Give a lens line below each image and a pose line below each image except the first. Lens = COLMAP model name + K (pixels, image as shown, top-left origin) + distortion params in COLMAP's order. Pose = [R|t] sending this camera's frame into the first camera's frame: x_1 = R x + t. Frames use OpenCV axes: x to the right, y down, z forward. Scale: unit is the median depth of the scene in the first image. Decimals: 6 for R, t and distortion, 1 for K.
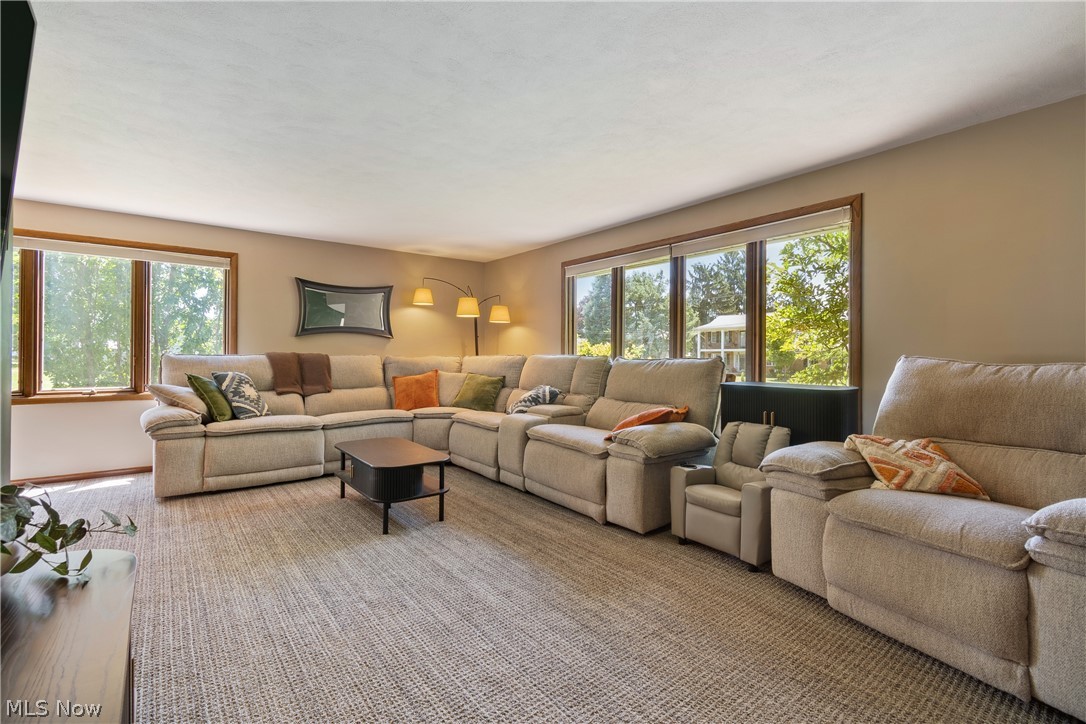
lens RADIAL K [[491.6, 0, 565.5], [0, 491.6, 356.5], [0, 0, 1]] dist [0.002934, -0.001357]
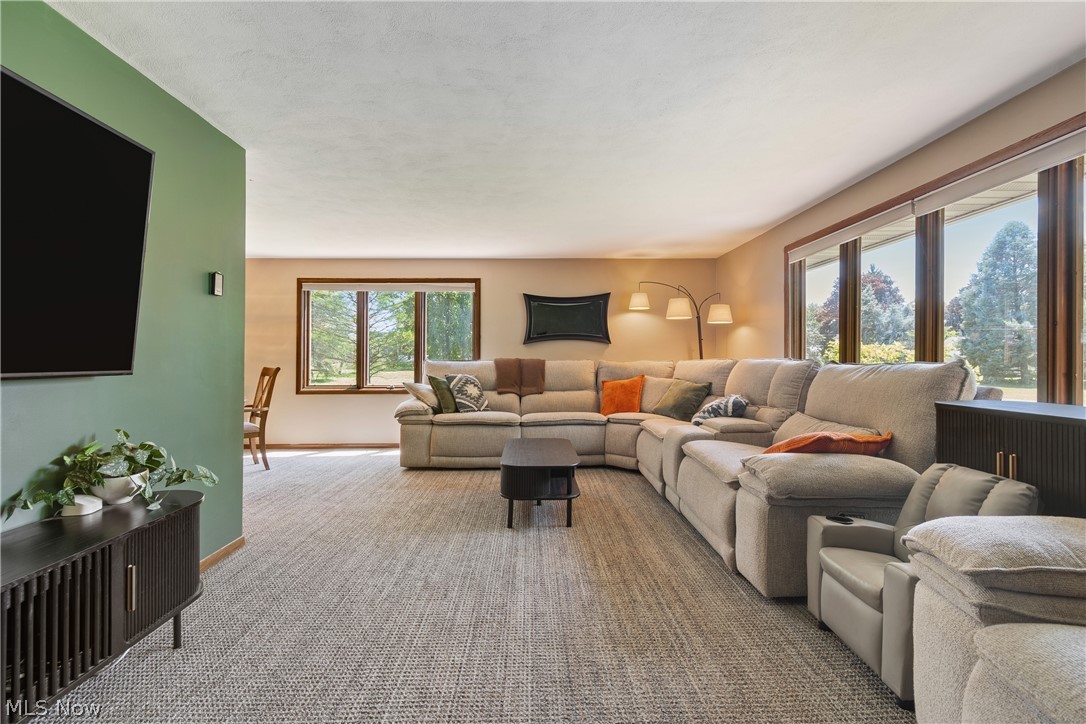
lens RADIAL K [[491.6, 0, 546.5], [0, 491.6, 359.3], [0, 0, 1]] dist [0.002934, -0.001357]
pose [[0.792019, -0.005825, -0.610468, 0.297696], [0.003216, 0.999980, -0.005369, 0.001477], [0.610487, 0.002290, 0.792023, 0.172763]]
